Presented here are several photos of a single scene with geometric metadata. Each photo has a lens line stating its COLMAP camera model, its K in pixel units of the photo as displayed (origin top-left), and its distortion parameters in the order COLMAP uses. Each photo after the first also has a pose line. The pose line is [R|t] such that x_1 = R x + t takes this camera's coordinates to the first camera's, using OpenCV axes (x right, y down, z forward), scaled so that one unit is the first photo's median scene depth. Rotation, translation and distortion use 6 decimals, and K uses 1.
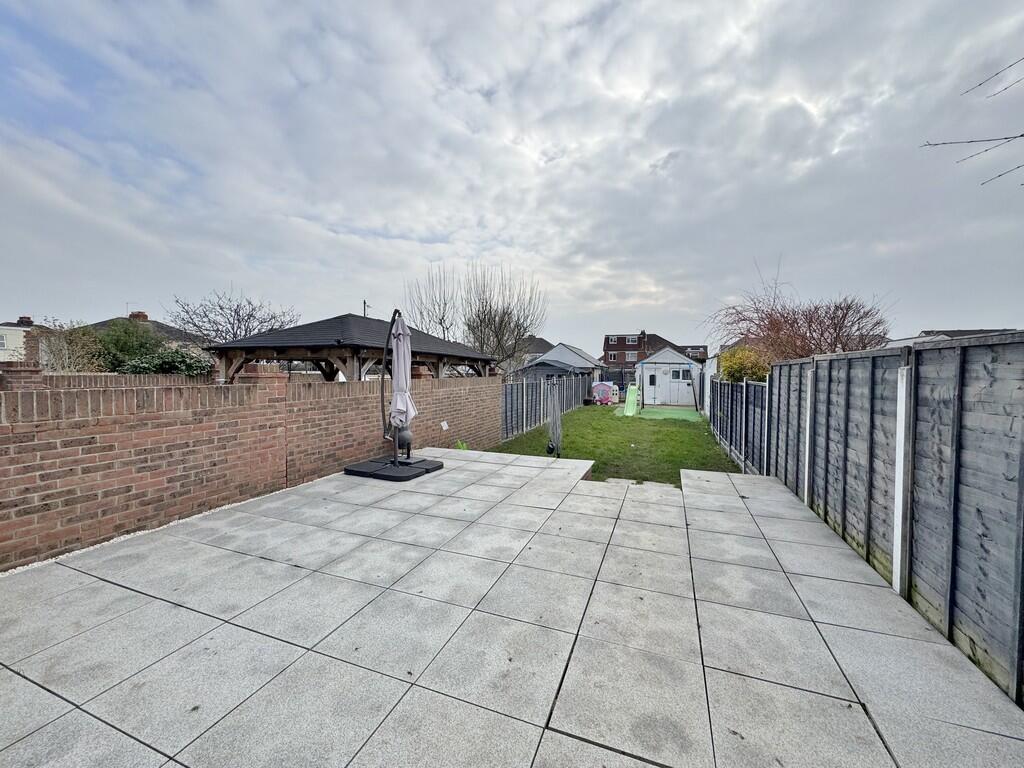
lens RADIAL K [[408.5, 0, 511.2], [0, 408.5, 383.2], [0, 0, 1]] dist [0.000131, -0.000345]
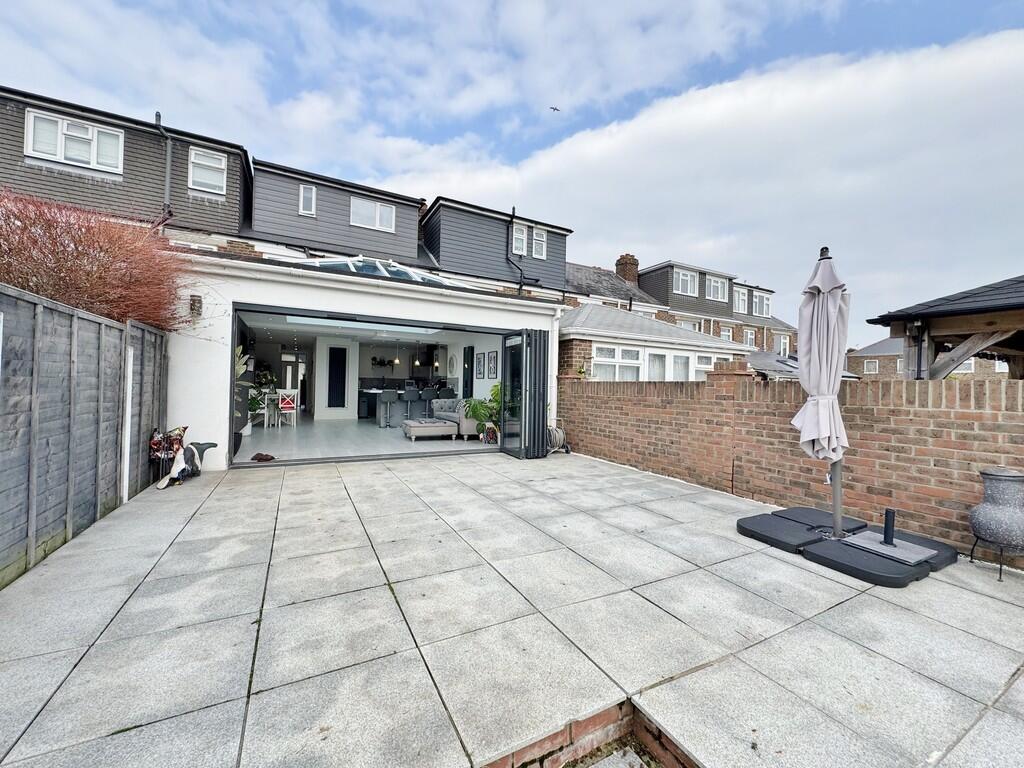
lens RADIAL K [[408.5, 0, 511.3], [0, 408.5, 383.3], [0, 0, 1]] dist [0.000131, -0.000345]
pose [[-0.661526, -0.028552, -0.749378, 0.572875], [-0.048735, 0.998799, 0.004966, 0.030864], [0.748337, 0.039806, -0.662123, 1.458928]]
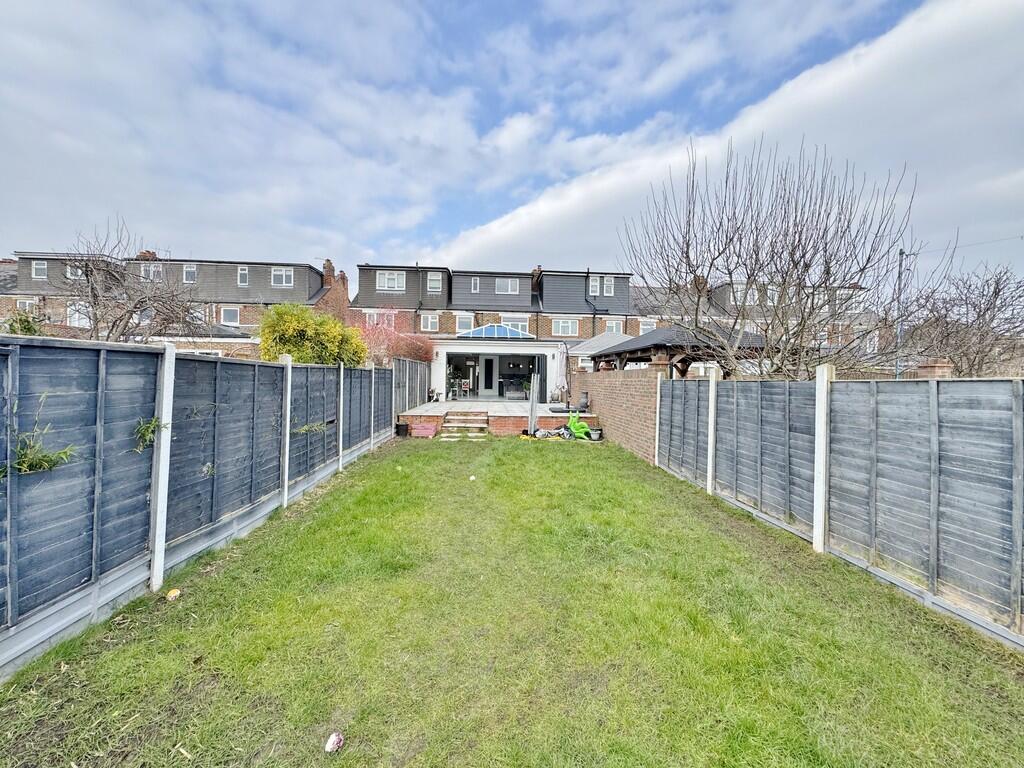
lens RADIAL K [[408.5, 0, 514.7], [0, 408.5, 379.8], [0, 0, 1]] dist [0.000131, -0.000345]
pose [[-0.921458, -0.023209, -0.387783, 0.712130], [-0.037906, 0.998822, 0.030292, 0.013658], [0.386623, 0.042612, -0.921253, 2.140600]]
